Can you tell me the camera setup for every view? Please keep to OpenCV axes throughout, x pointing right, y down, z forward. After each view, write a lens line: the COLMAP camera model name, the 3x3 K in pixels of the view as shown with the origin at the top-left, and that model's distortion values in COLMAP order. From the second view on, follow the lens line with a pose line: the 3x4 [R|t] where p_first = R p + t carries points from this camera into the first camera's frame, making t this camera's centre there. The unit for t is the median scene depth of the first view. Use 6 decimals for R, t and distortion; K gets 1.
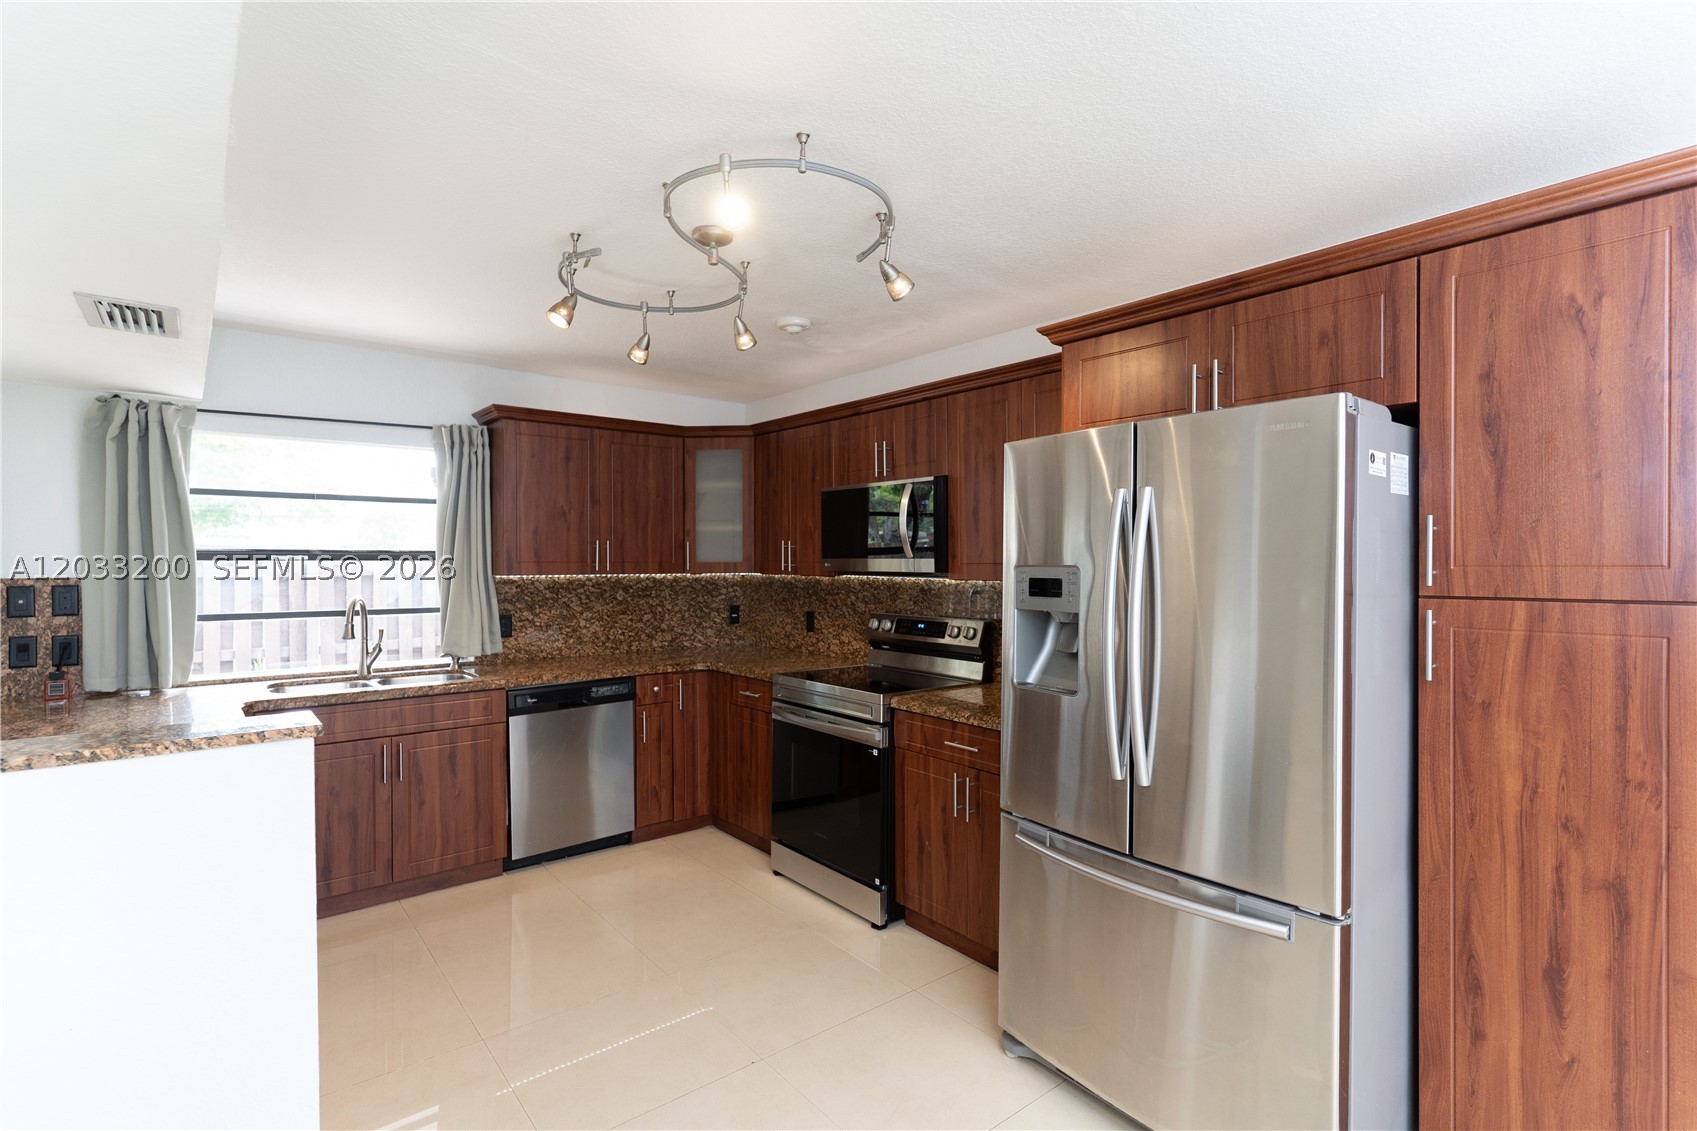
lens RADIAL K [[811.5, 0, 834.4], [0, 811.5, 566.6], [0, 0, 1]] dist [0.007180, -0.002240]
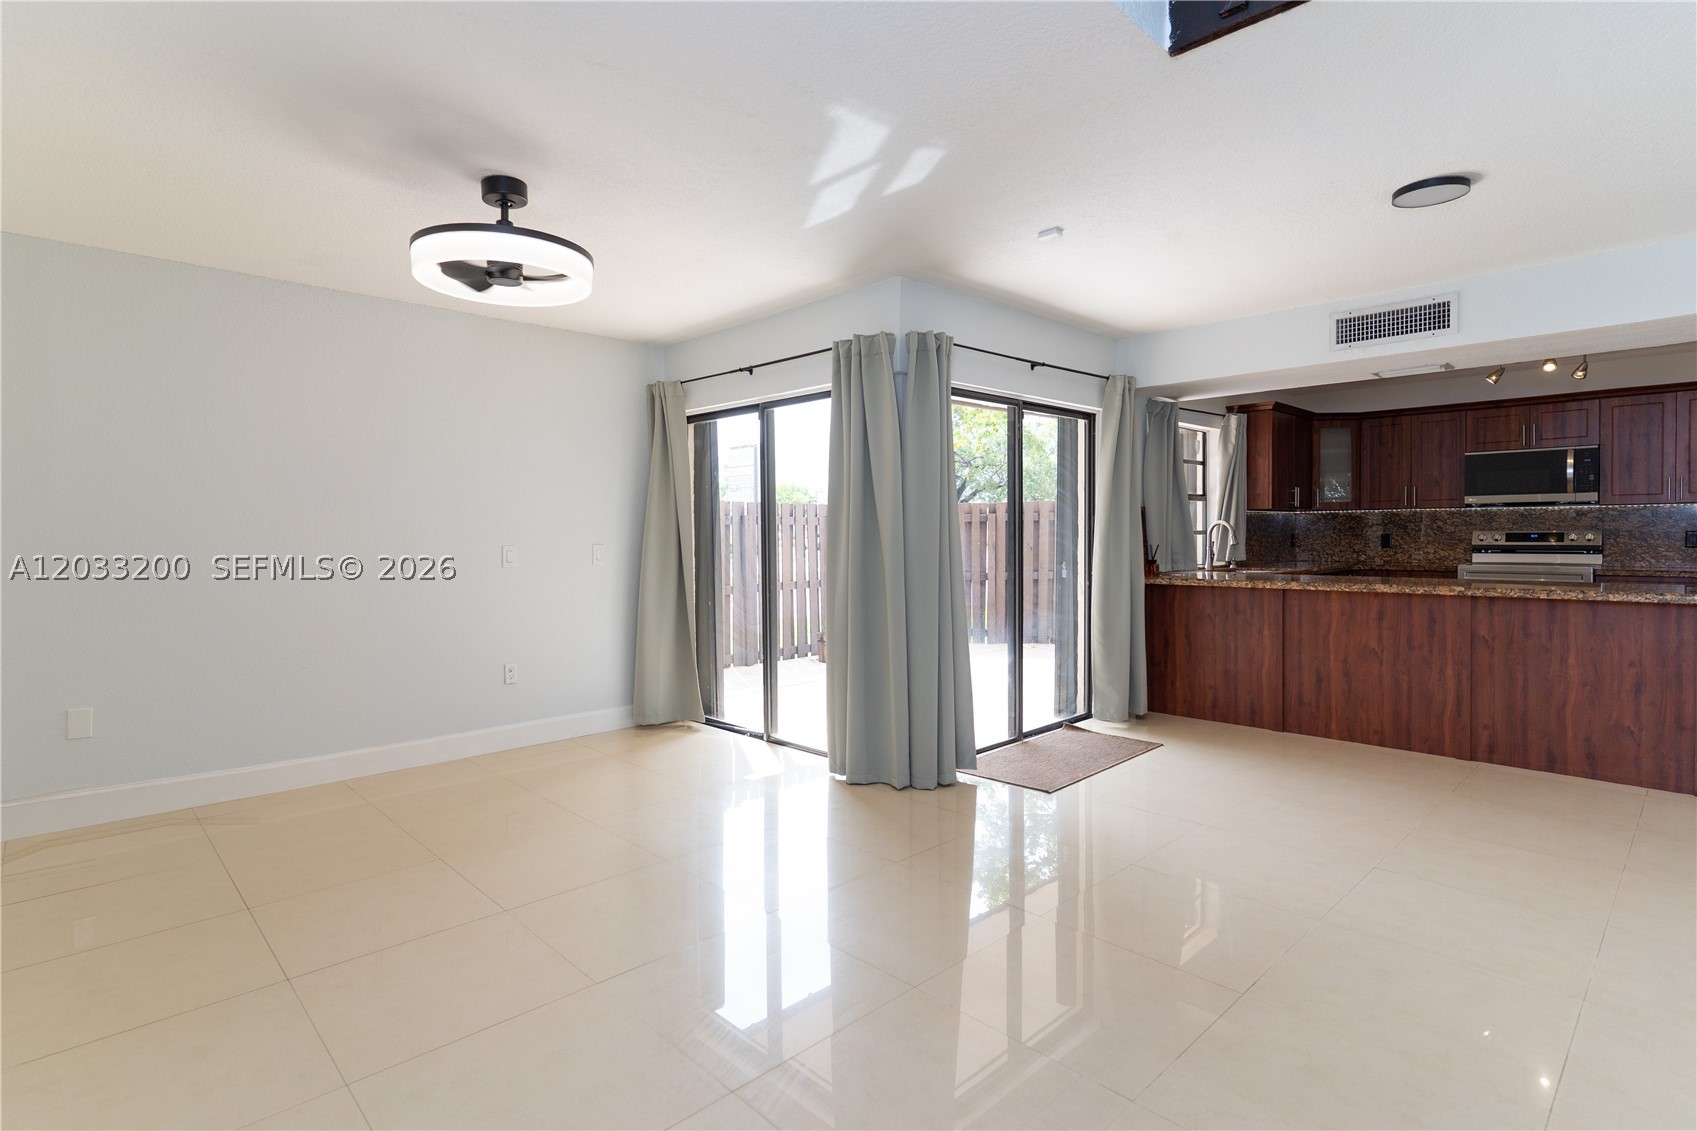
lens RADIAL K [[811.5, 0, 826.6], [0, 811.5, 547.8], [0, 0, 1]] dist [0.007180, -0.002240]
pose [[0.997301, -0.010728, 0.072637, -1.340452], [0.009943, 0.999888, 0.011155, 0.059434], [-0.072748, -0.010402, 0.997296, -0.511657]]
